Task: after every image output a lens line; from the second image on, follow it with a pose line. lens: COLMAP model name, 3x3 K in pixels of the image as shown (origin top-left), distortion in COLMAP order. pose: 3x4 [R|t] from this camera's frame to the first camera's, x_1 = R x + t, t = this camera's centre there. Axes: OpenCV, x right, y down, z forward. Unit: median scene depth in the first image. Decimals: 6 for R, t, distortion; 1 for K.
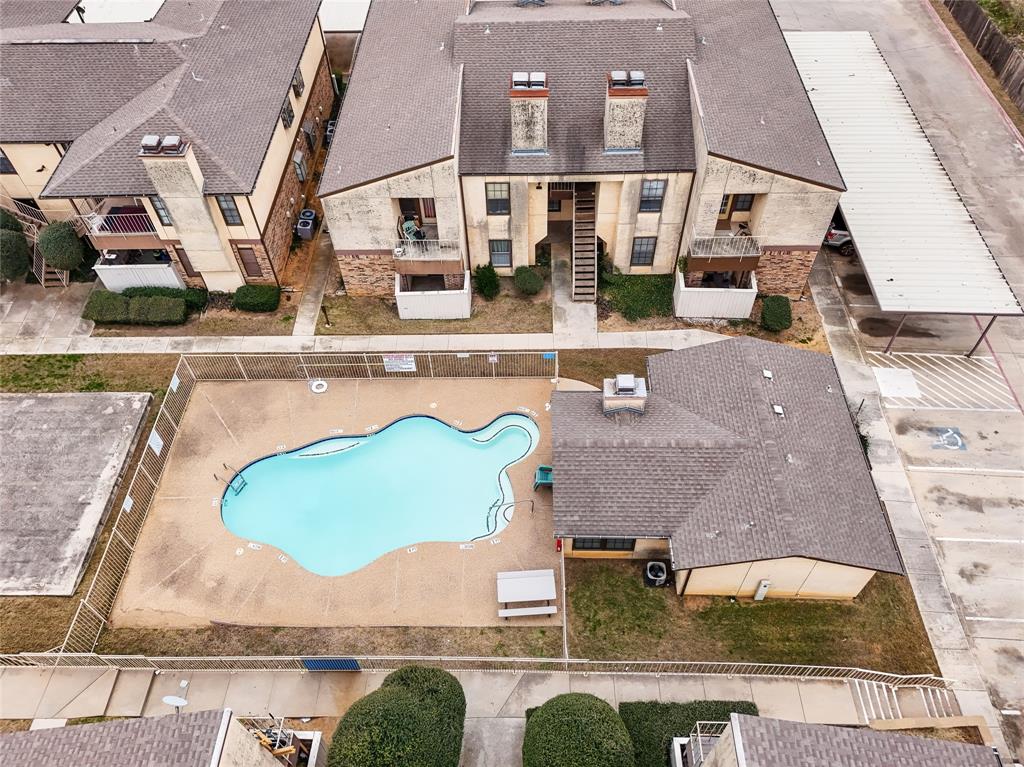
lens RADIAL K [[751.5, 0, 512.0], [0, 751.5, 383.5], [0, 0, 1]] dist [0.093249, -0.089398]
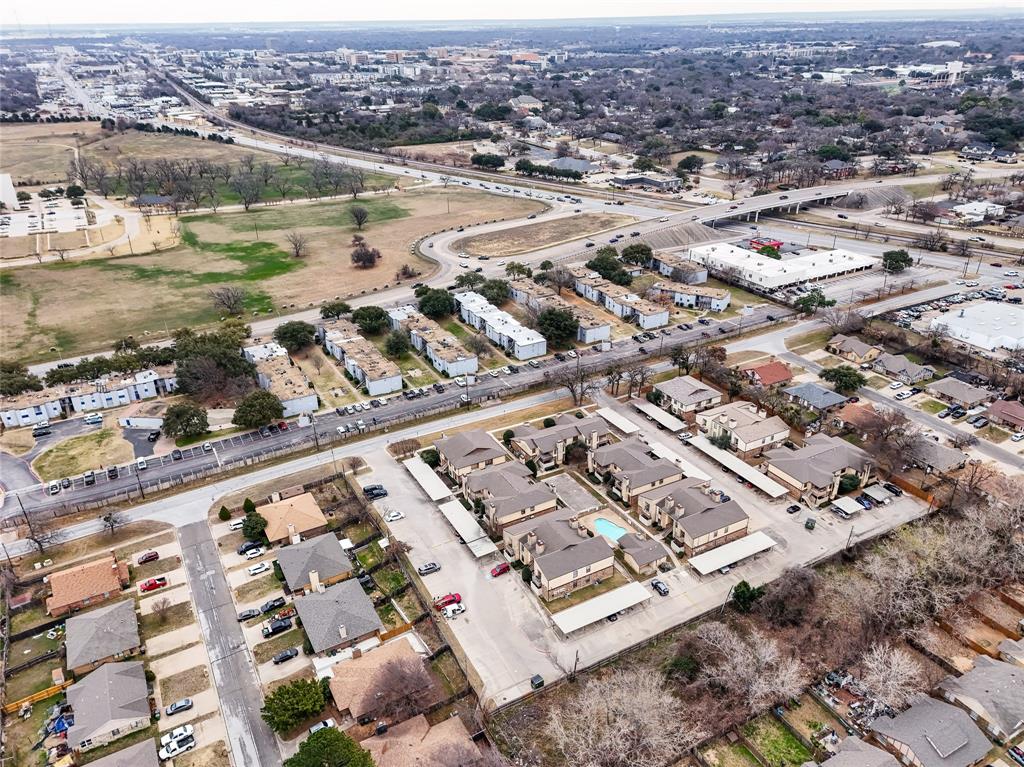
lens RADIAL K [[751.5, 0, 512.0], [0, 751.5, 383.5], [0, 0, 1]] dist [0.093249, -0.089398]
pose [[0.497956, 0.395057, -0.771991, 3.600910], [-0.672739, 0.737727, -0.056413, 0.131177], [0.547231, 0.547439, 0.633126, -3.961923]]
